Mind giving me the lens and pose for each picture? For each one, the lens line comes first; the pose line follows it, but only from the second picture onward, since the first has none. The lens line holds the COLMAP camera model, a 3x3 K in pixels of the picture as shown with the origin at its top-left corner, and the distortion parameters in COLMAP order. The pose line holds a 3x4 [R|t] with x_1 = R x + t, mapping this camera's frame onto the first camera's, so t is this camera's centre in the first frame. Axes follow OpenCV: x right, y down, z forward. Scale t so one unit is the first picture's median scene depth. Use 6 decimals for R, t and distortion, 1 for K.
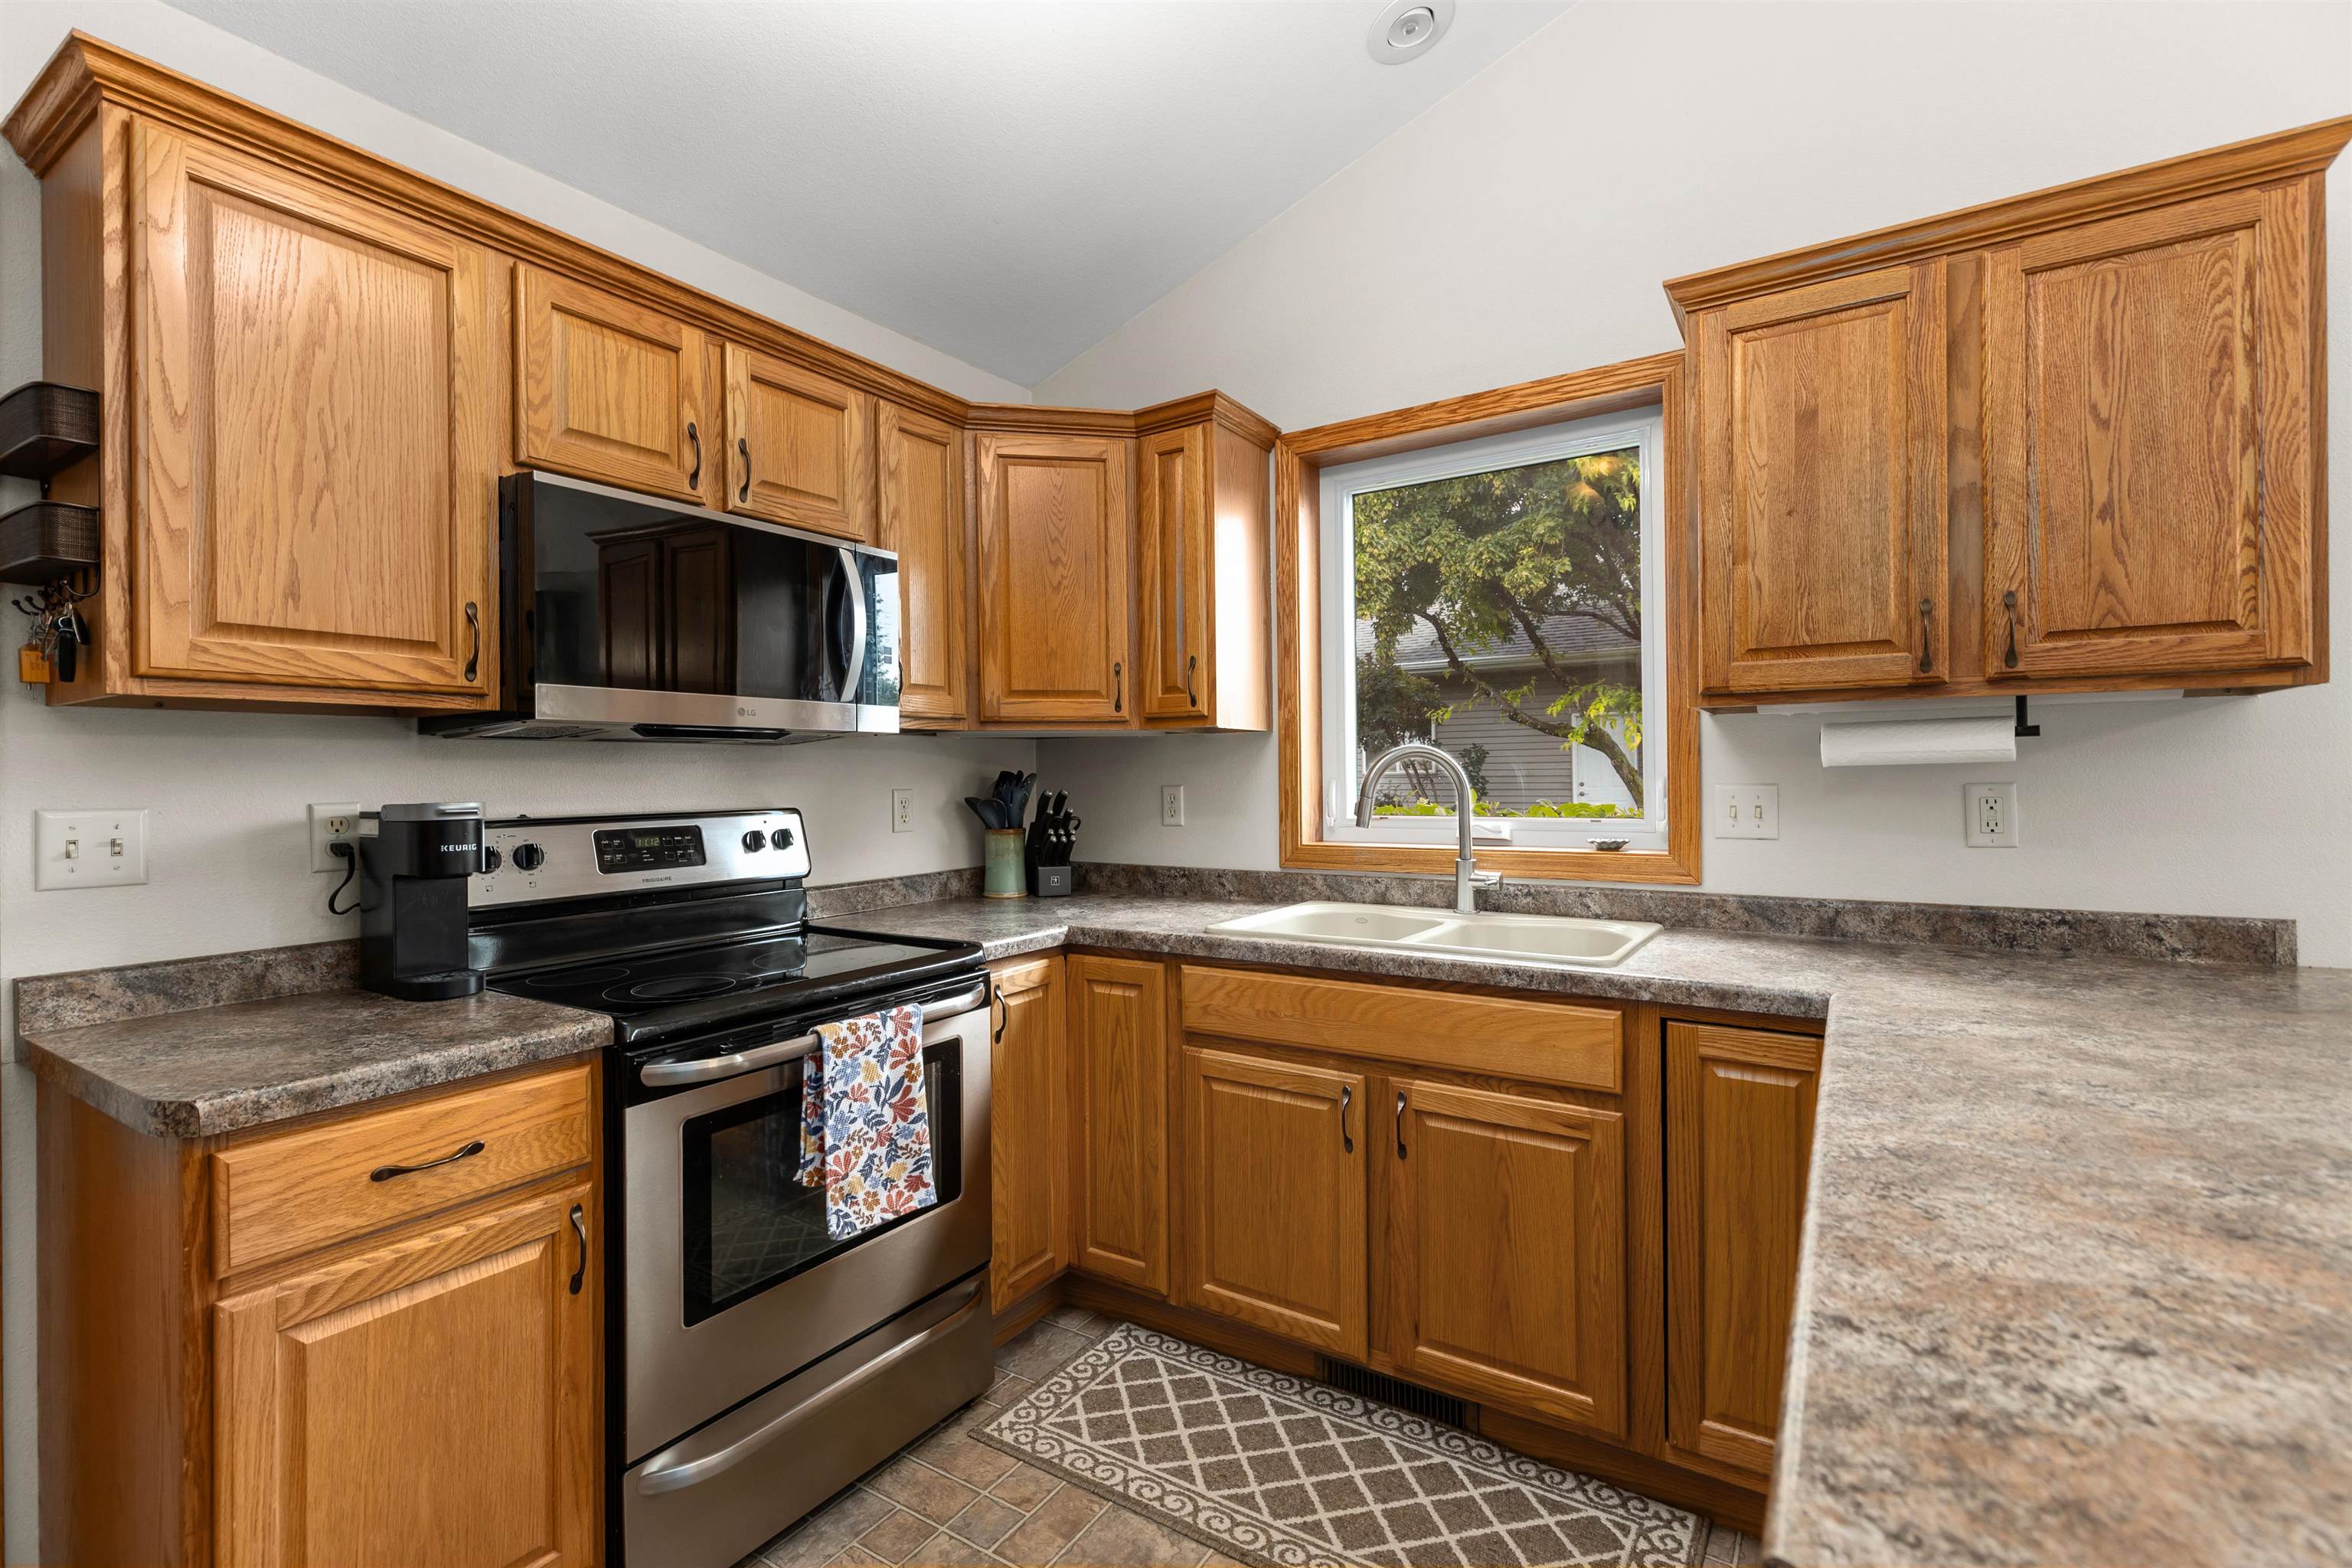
lens RADIAL K [[1056.4, 0, 1167.8], [0, 1056.4, 770.3], [0, 0, 1]] dist [0.007013, -0.000336]
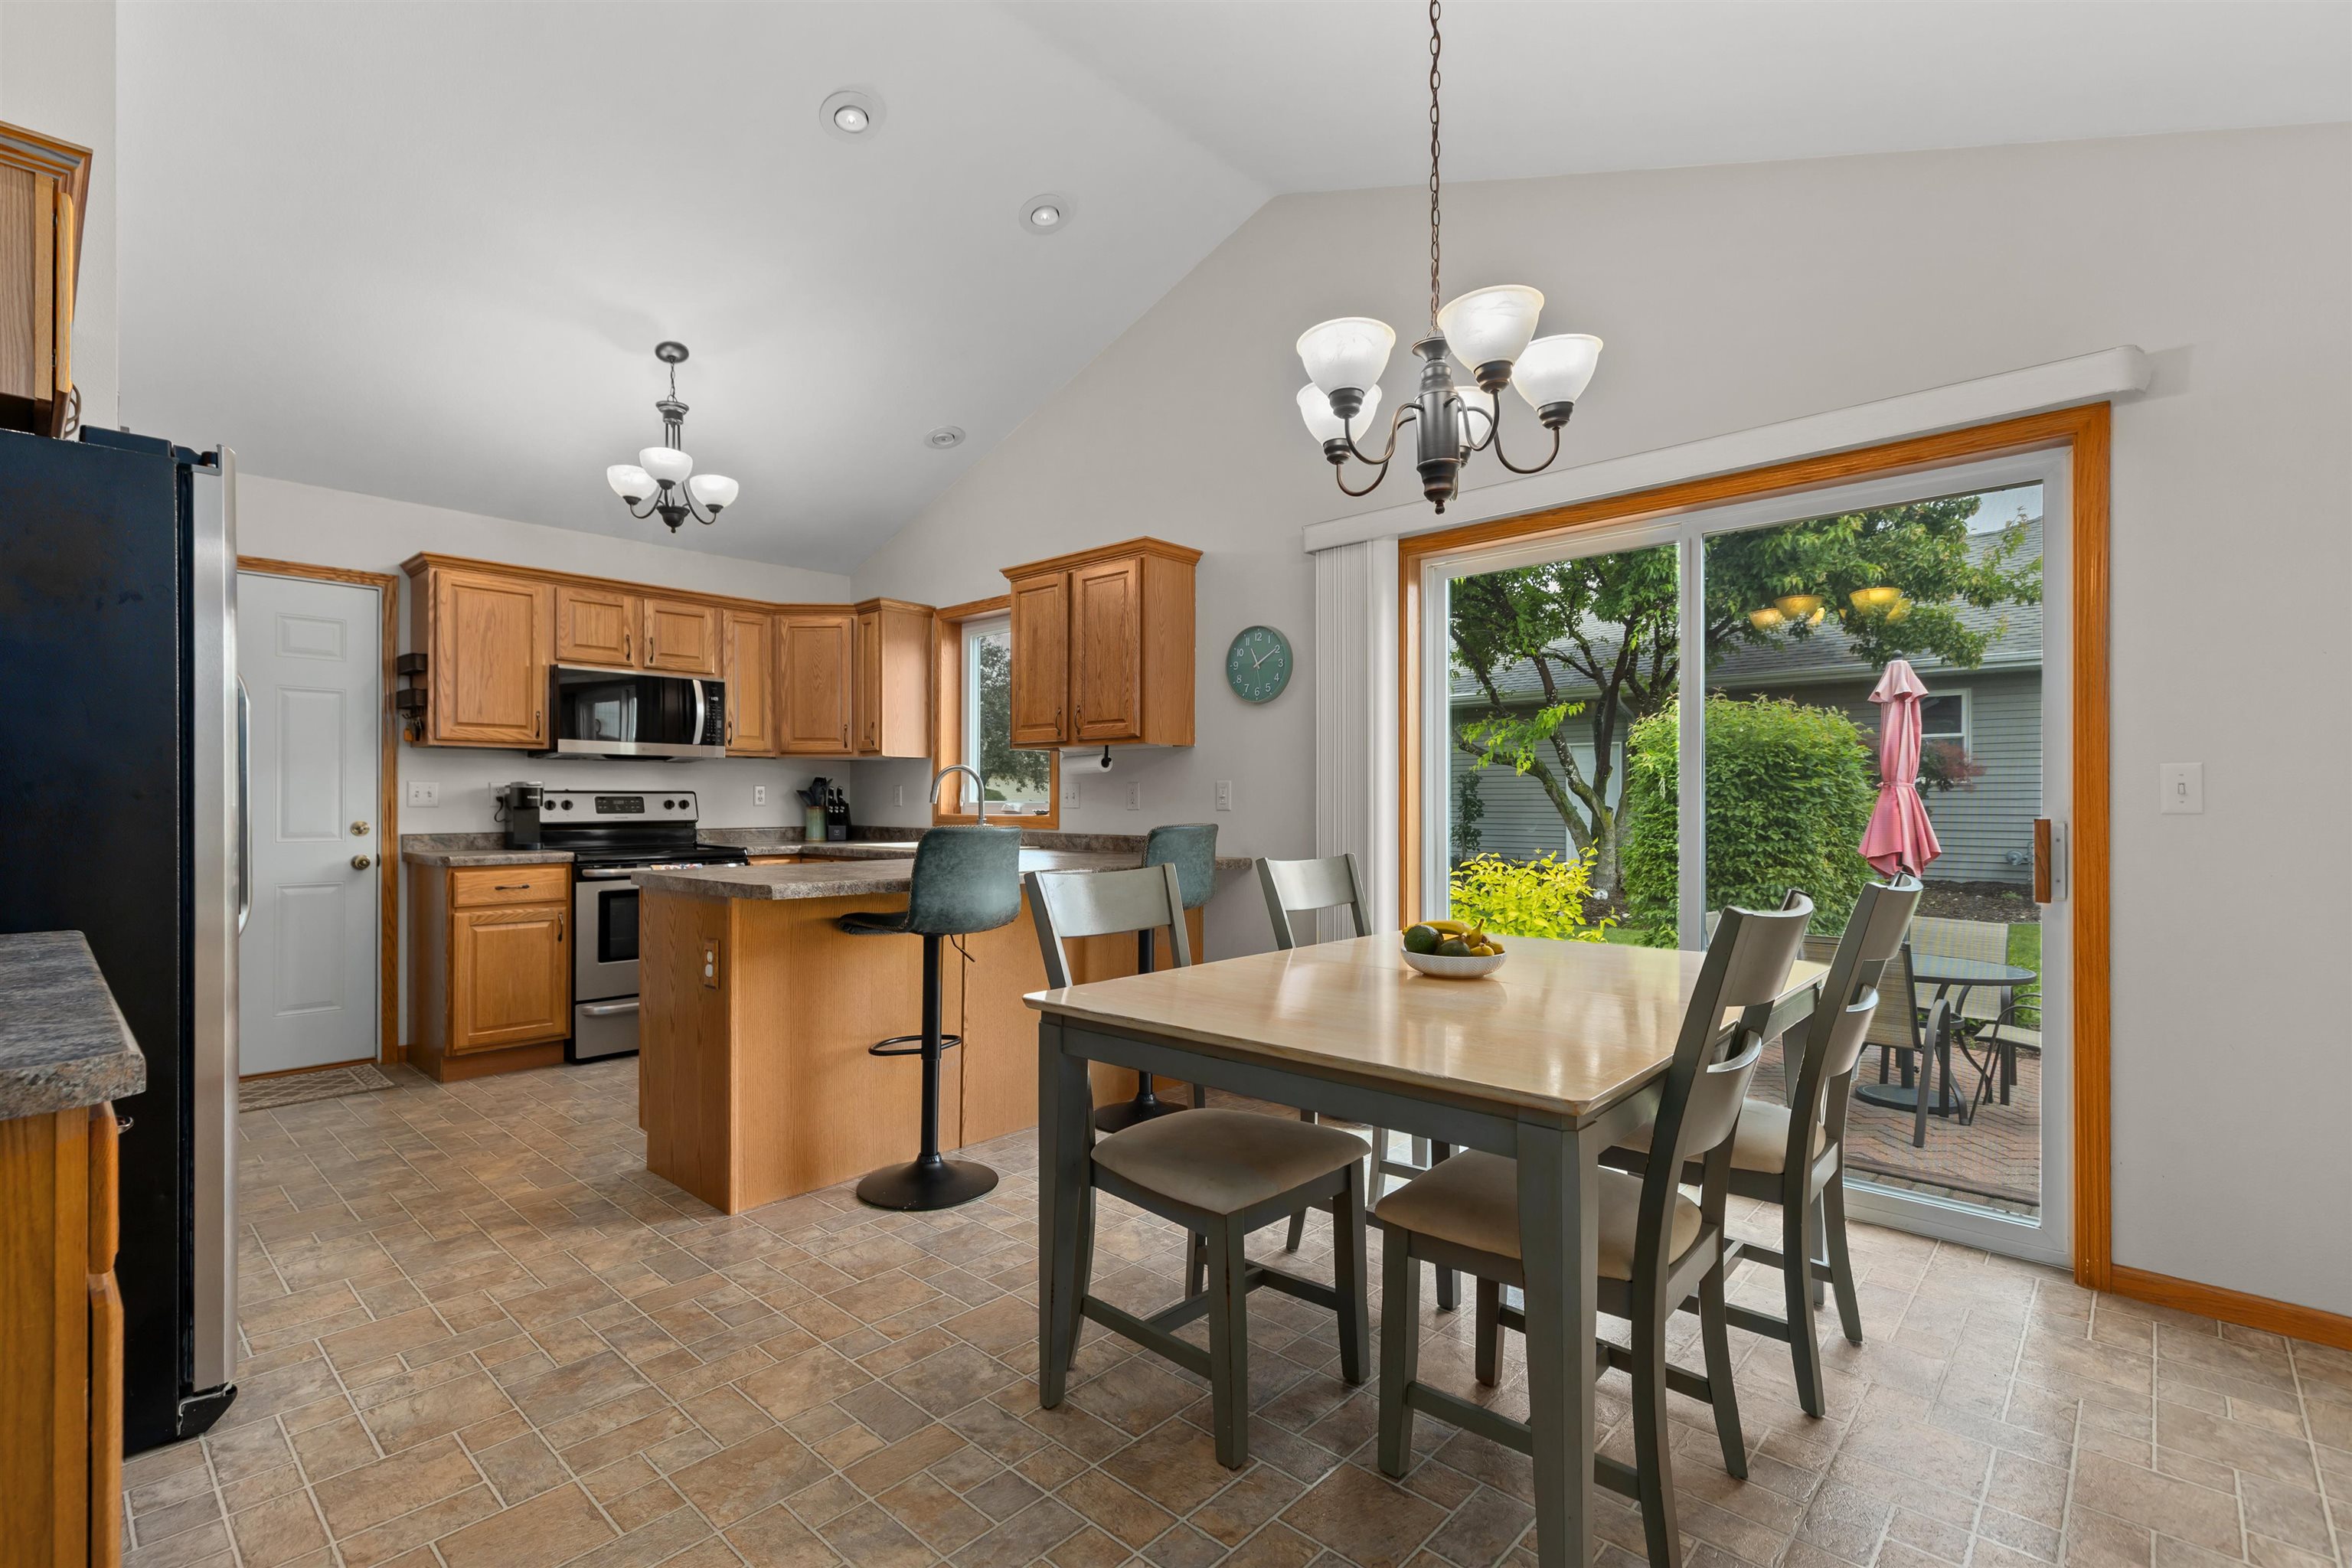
lens RADIAL K [[1056.4, 0, 1166.9], [0, 1056.4, 800.0], [0, 0, 1]] dist [0.007013, -0.000336]
pose [[0.986669, 0.012383, -0.162269, 1.363125], [-0.011663, 0.999917, 0.005390, 0.042010], [0.162323, -0.003426, 0.986732, -1.419046]]
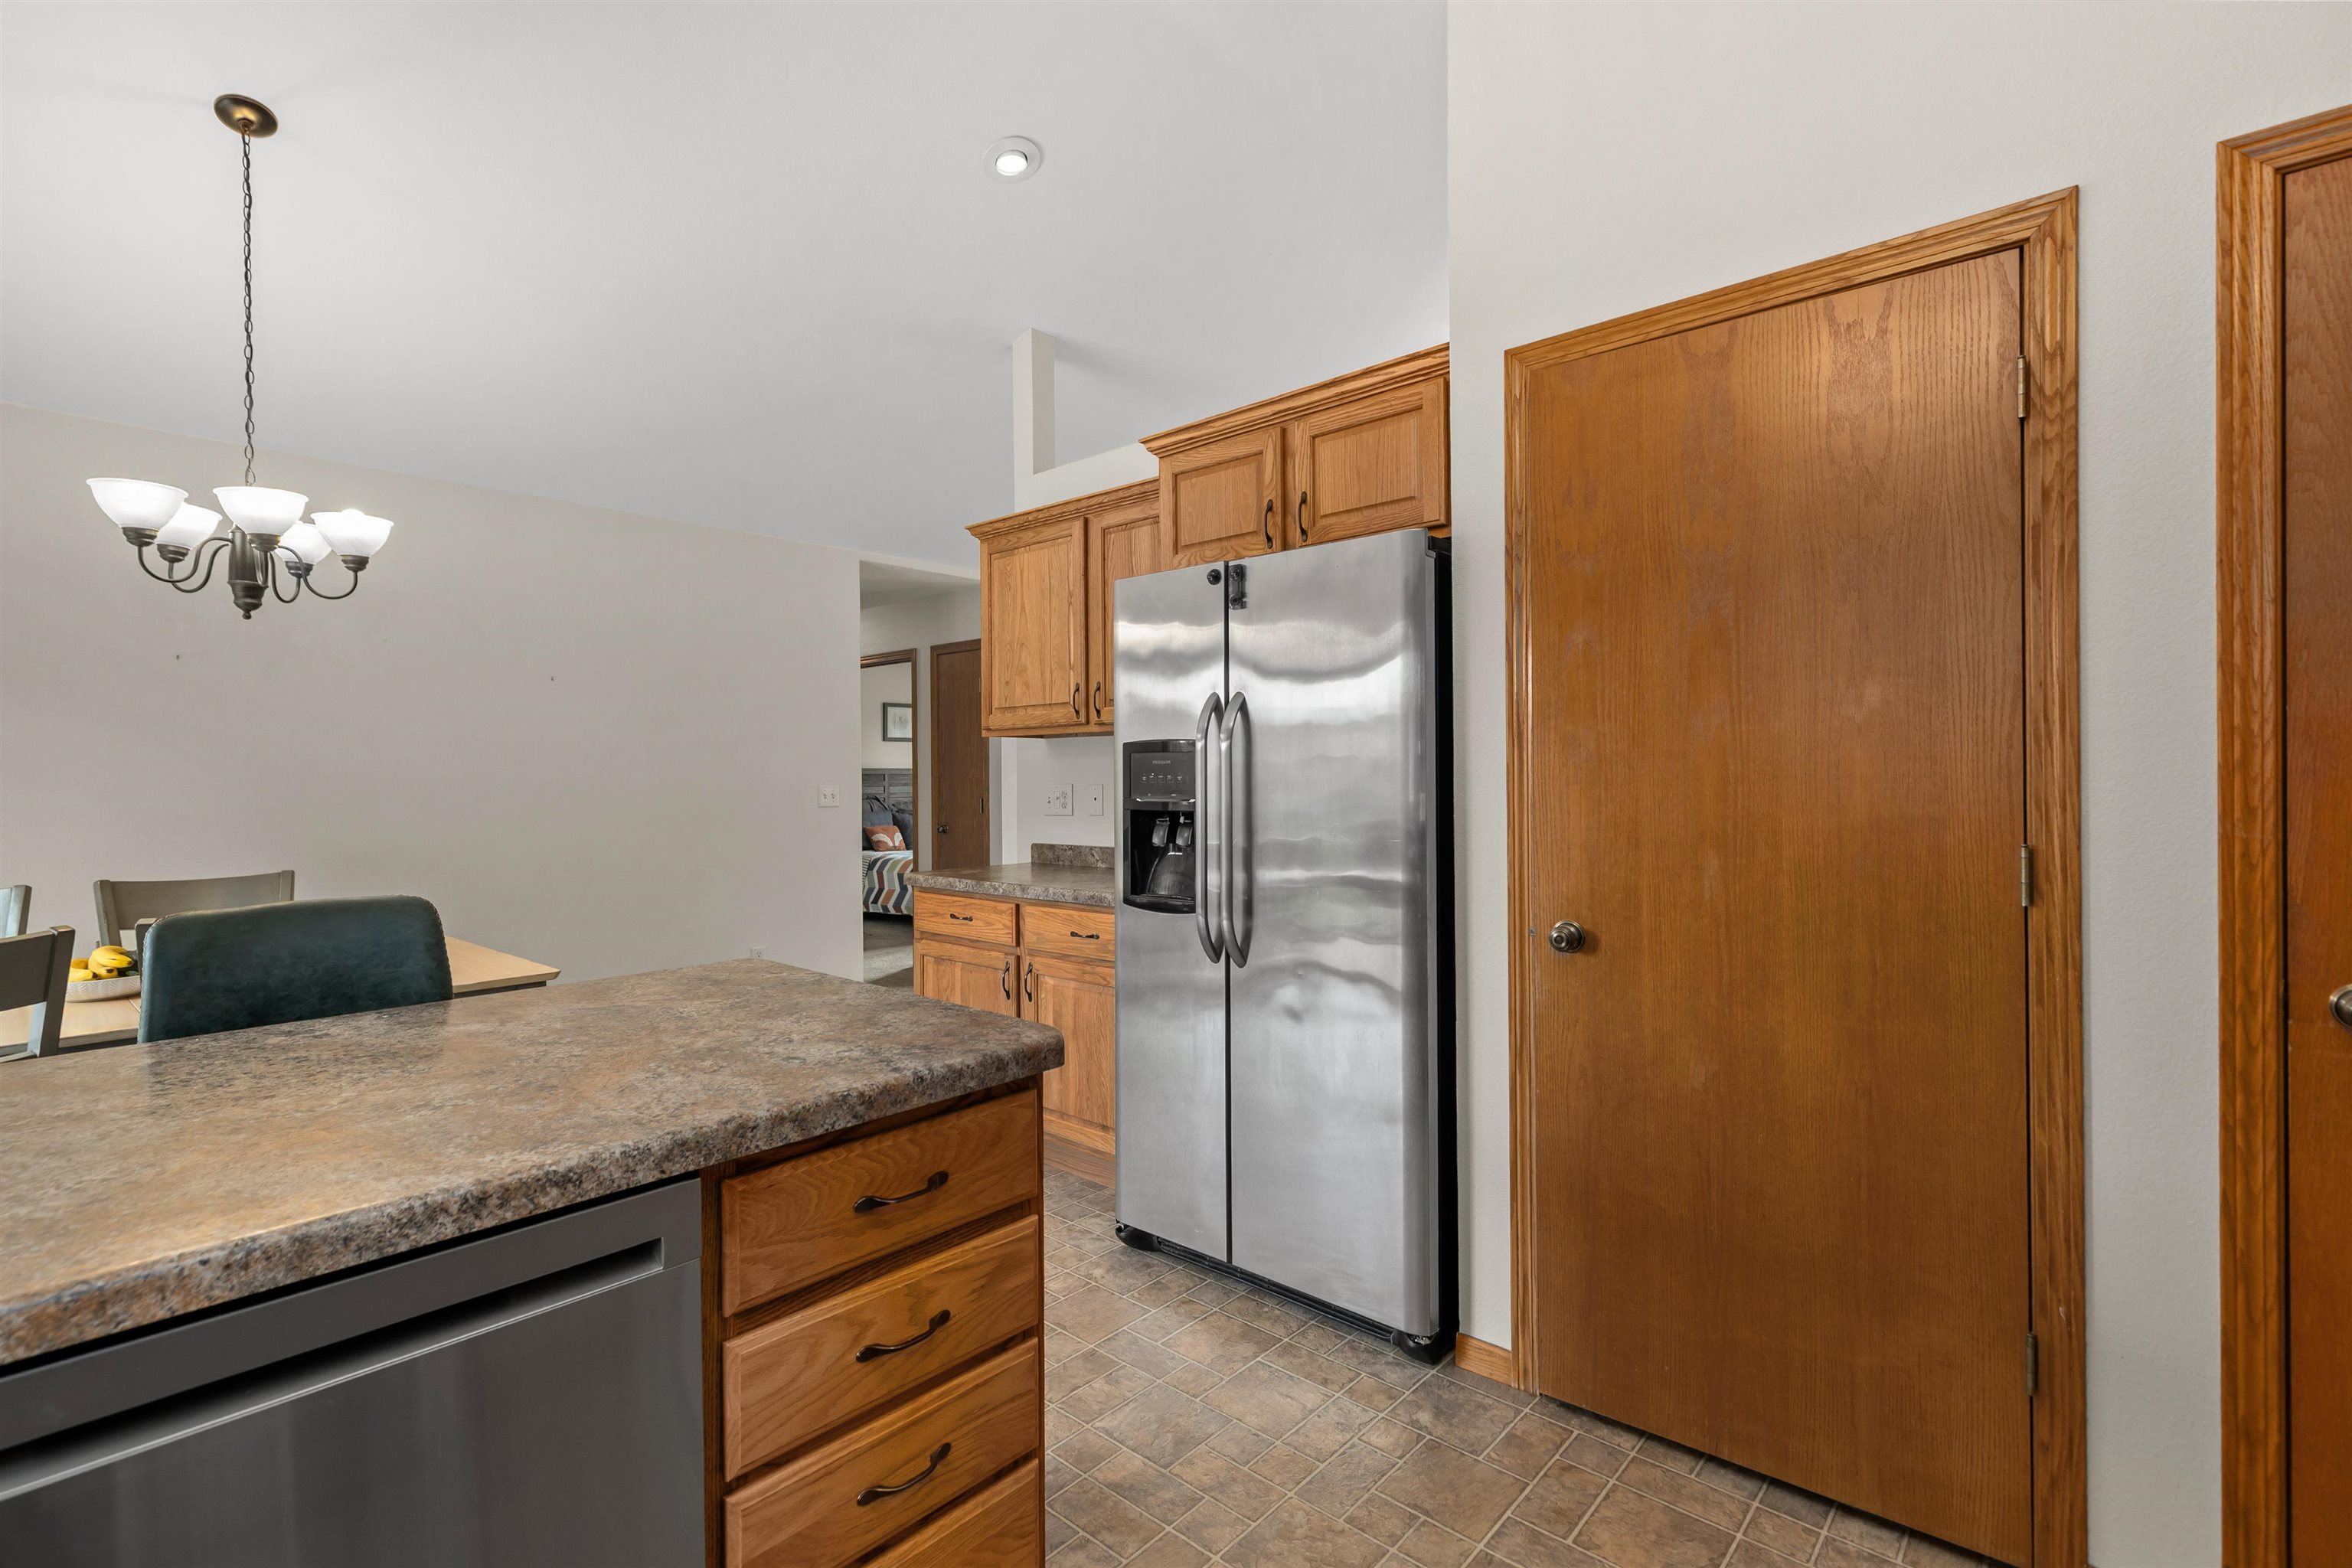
lens RADIAL K [[1056.4, 0, 1171.7], [0, 1056.4, 779.1], [0, 0, 1]] dist [0.007013, -0.000336]
pose [[-0.988547, 0.018496, 0.149776, -0.053309], [0.017933, 0.999826, -0.005106, 0.005797], [-0.149844, -0.002362, -0.988707, 1.000776]]
